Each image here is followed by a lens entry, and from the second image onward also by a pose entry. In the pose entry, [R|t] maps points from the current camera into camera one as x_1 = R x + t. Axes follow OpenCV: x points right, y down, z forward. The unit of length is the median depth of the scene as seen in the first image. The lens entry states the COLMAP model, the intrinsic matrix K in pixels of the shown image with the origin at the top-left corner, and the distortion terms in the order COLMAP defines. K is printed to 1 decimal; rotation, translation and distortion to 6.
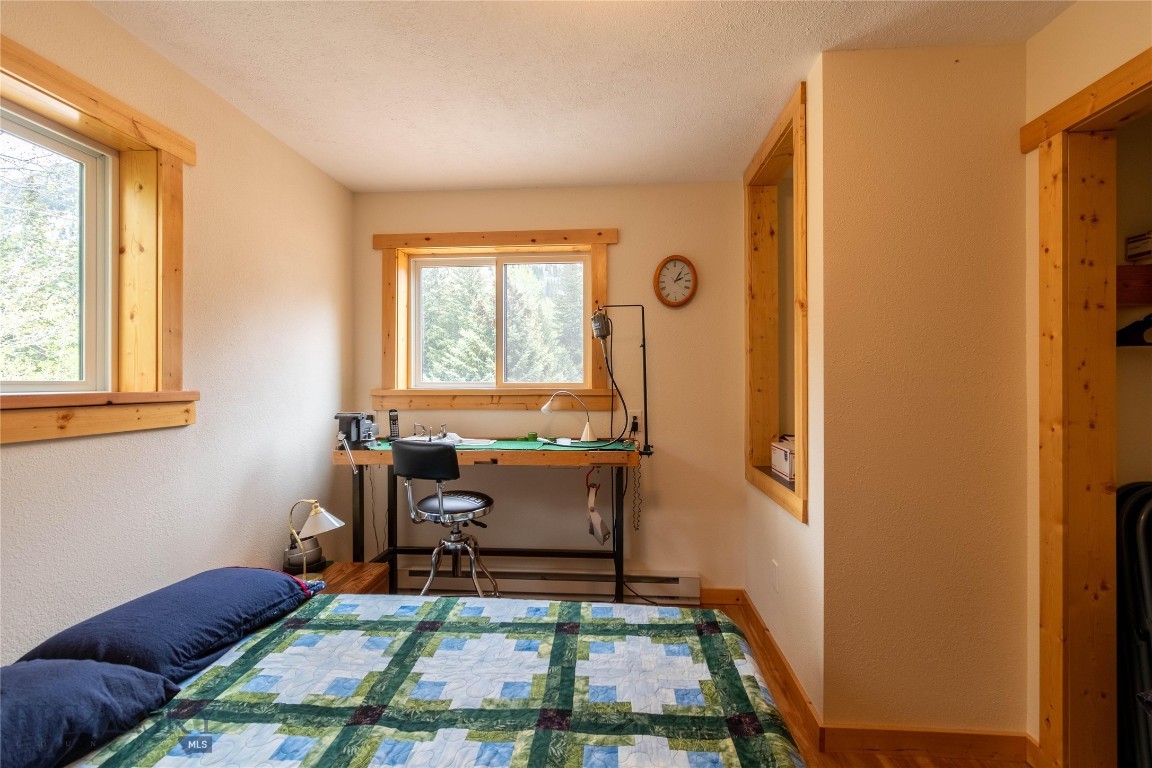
lens RADIAL K [[516.6, 0, 568.9], [0, 516.6, 385.2], [0, 0, 1]] dist [-0.003071, -0.000681]
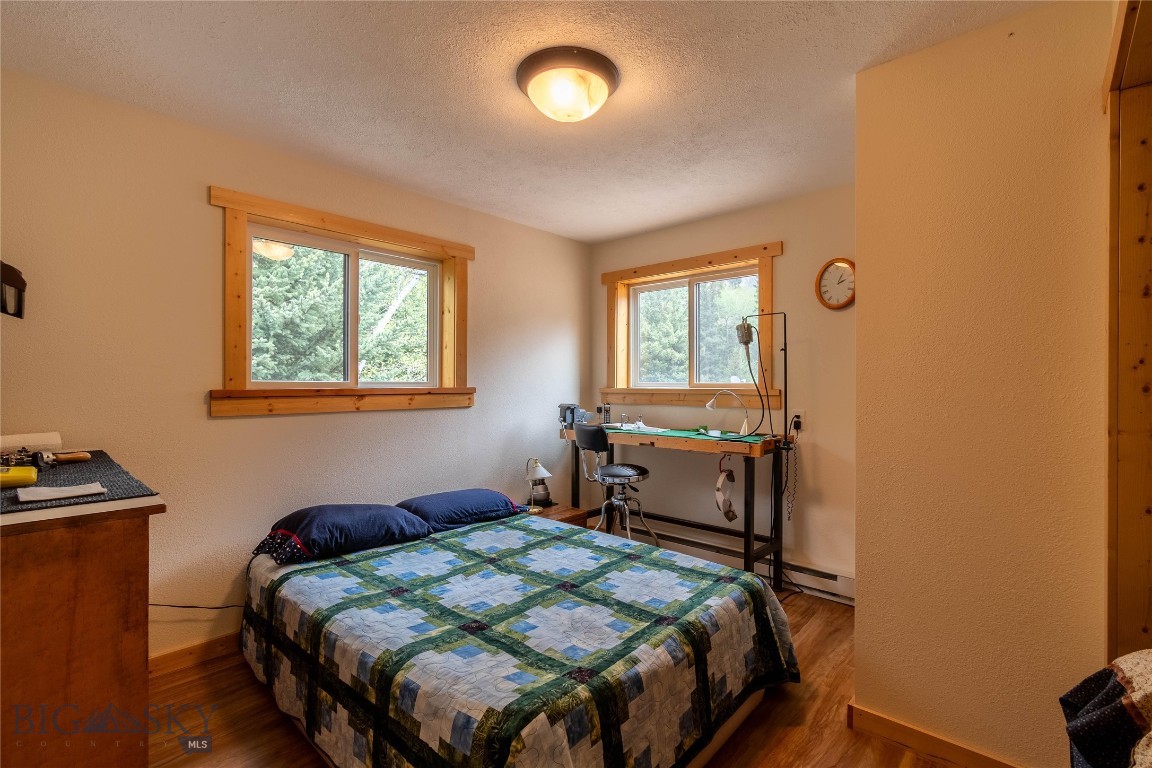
lens RADIAL K [[516.6, 0, 568.9], [0, 516.6, 385.2], [0, 0, 1]] dist [-0.003071, -0.000681]
pose [[0.783655, 0.005017, -0.621176, 0.681002], [-0.005856, 0.999983, 0.000689, 0.000731], [0.621169, 0.003097, 0.783671, -0.200470]]
